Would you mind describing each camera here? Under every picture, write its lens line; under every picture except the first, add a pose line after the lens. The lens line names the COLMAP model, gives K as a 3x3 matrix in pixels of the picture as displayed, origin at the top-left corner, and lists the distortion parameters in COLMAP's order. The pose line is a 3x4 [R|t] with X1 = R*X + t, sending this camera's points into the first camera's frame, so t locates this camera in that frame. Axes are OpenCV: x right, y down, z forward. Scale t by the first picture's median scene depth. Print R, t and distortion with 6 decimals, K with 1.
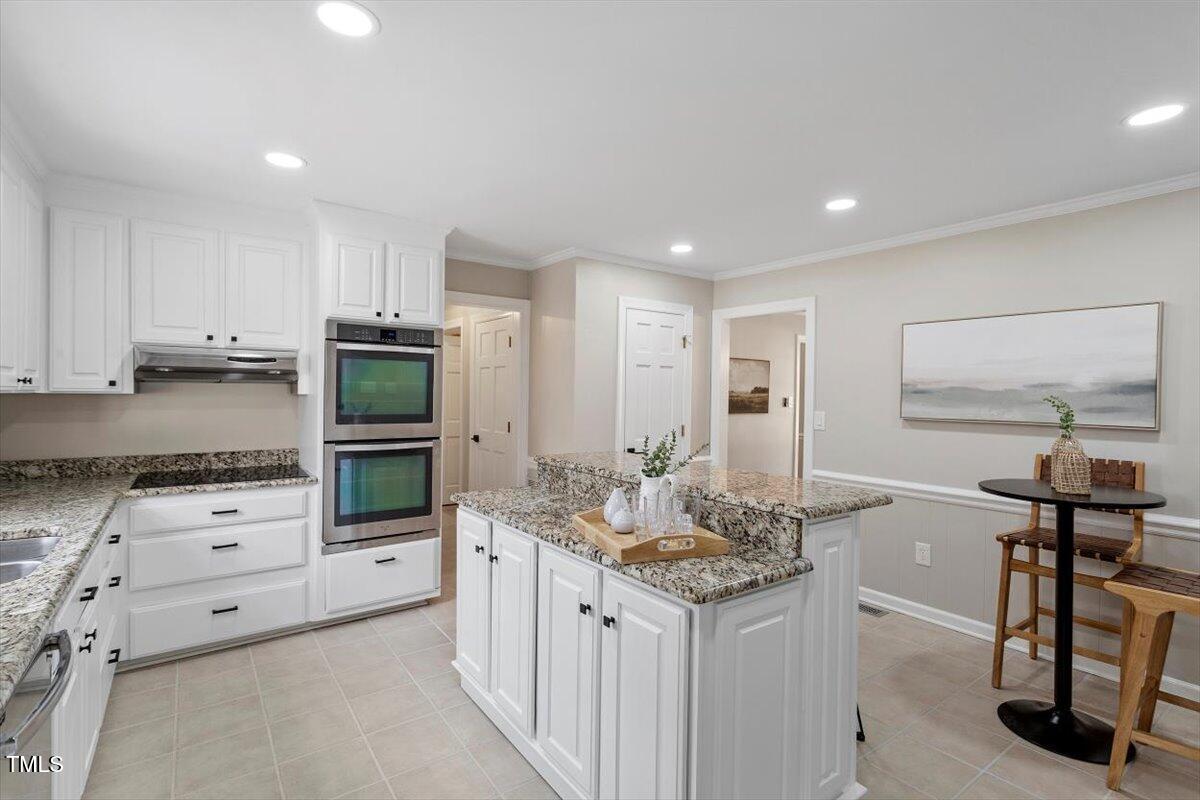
lens RADIAL K [[582.4, 0, 588.8], [0, 582.4, 397.6], [0, 0, 1]] dist [-0.002461, 0.002525]
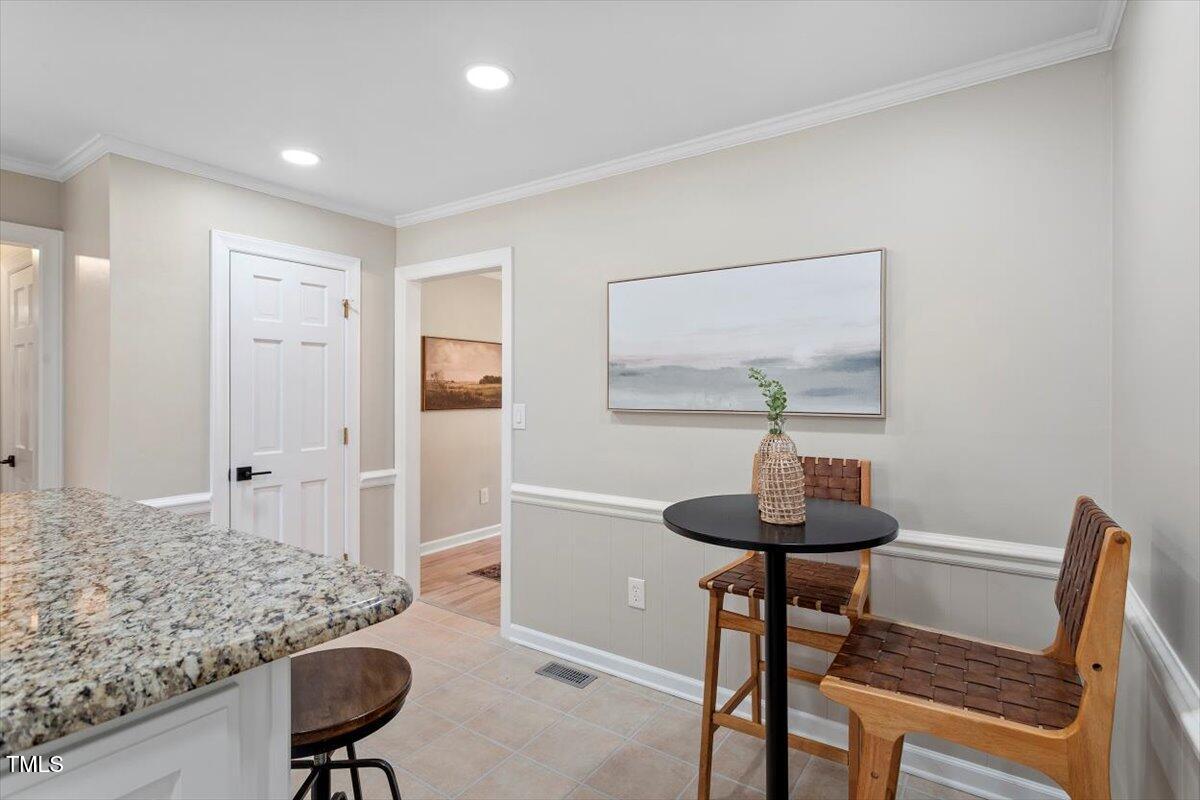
lens RADIAL K [[582.4, 0, 612.6], [0, 582.4, 391.1], [0, 0, 1]] dist [-0.002461, 0.002525]
pose [[0.939863, -0.014706, 0.341235, 0.318459], [0.017038, 0.999847, -0.003840, 0.015721], [-0.341127, 0.009423, 0.939970, 0.334857]]
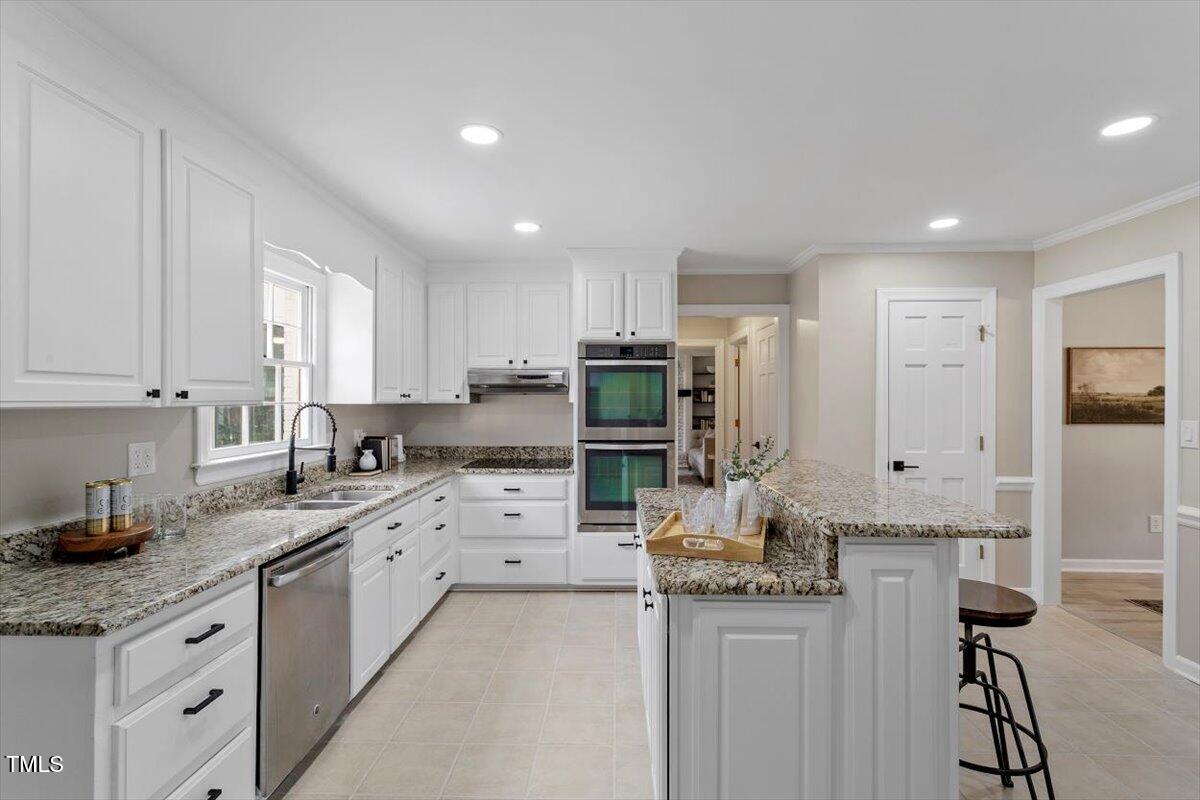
lens RADIAL K [[582.4, 0, 584.1], [0, 582.4, 400.9], [0, 0, 1]] dist [-0.002461, 0.002525]
pose [[0.780529, -0.012365, -0.624998, 0.334940], [0.006101, 0.999907, -0.012163, 0.006305], [0.625090, 0.005680, 0.780532, 0.036415]]
